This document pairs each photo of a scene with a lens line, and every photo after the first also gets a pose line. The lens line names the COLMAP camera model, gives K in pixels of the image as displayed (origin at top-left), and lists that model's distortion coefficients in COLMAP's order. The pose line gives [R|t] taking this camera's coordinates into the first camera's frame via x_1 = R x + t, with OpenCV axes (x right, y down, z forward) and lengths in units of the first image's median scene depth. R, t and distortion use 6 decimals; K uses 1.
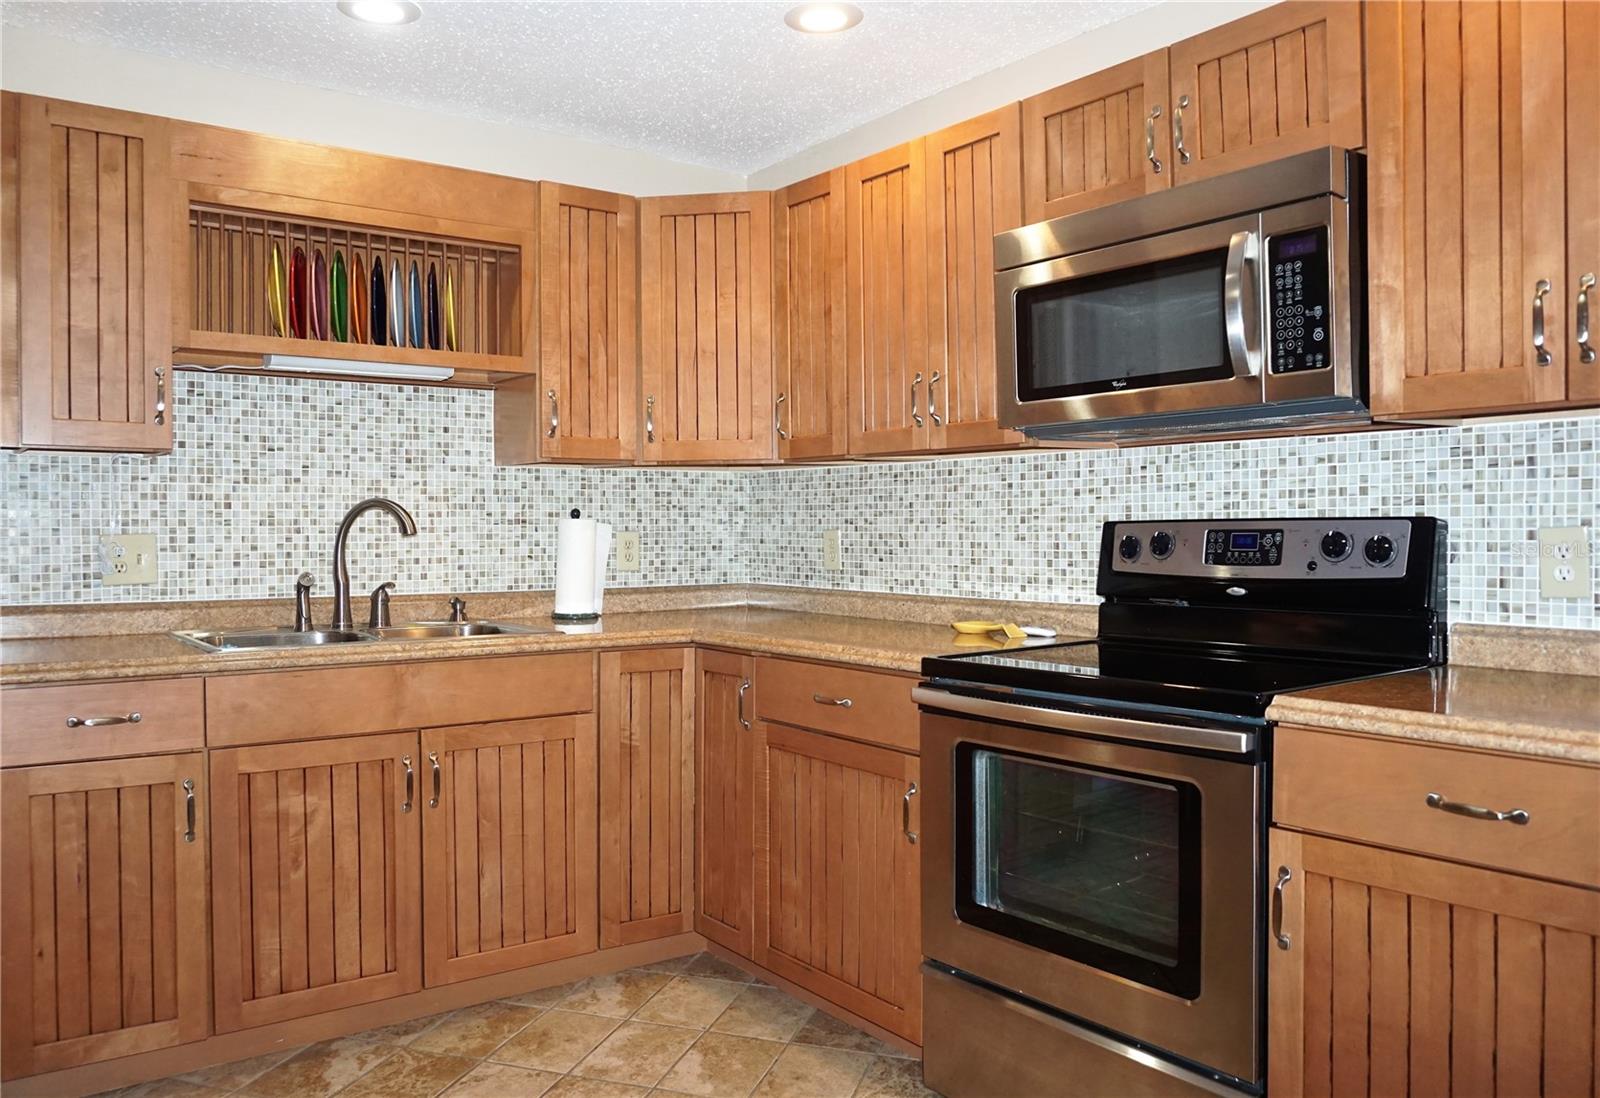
lens RADIAL K [[1275.0, 0, 800.0], [0, 1275.0, 549.0], [0, 0, 1]] dist [-0.007314, 0.000505]
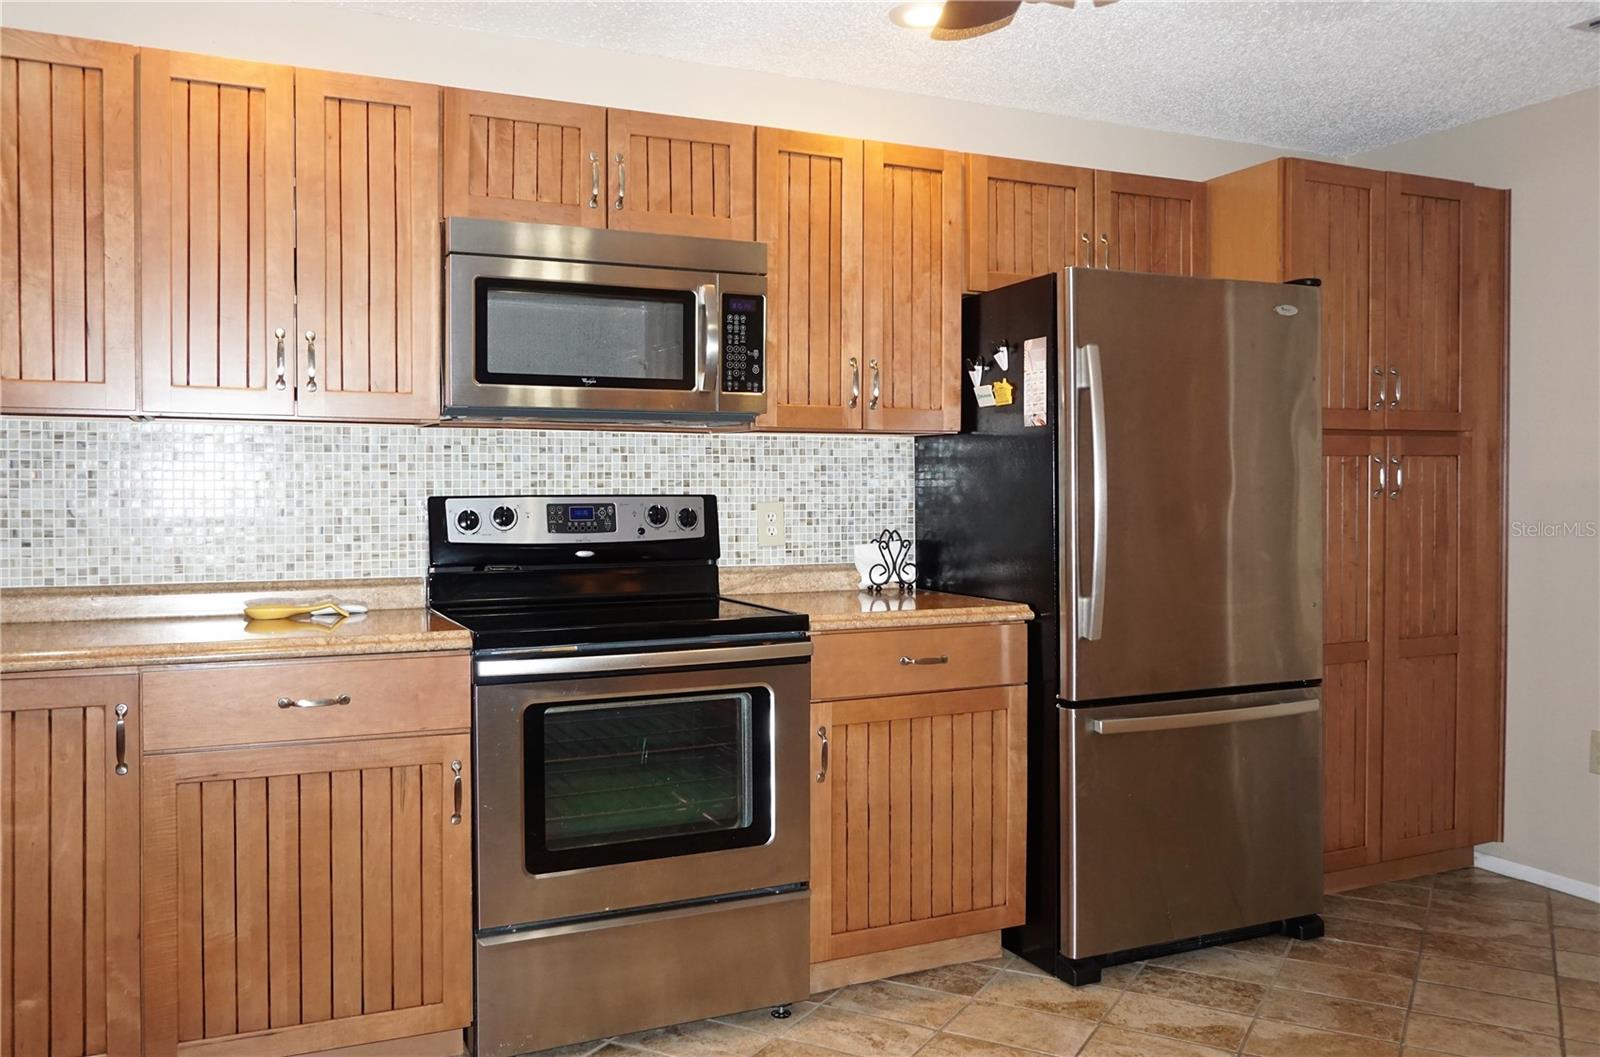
lens RADIAL K [[1370.1, 0, 800.0], [0, 1370.1, 528.5], [0, 0, 1]] dist [0.002186, -0.001008]
pose [[0.173122, -0.018639, 0.984724, -0.940436], [0.016319, 0.999738, 0.016054, -0.009369], [-0.984765, 0.013290, 0.173380, 0.569520]]
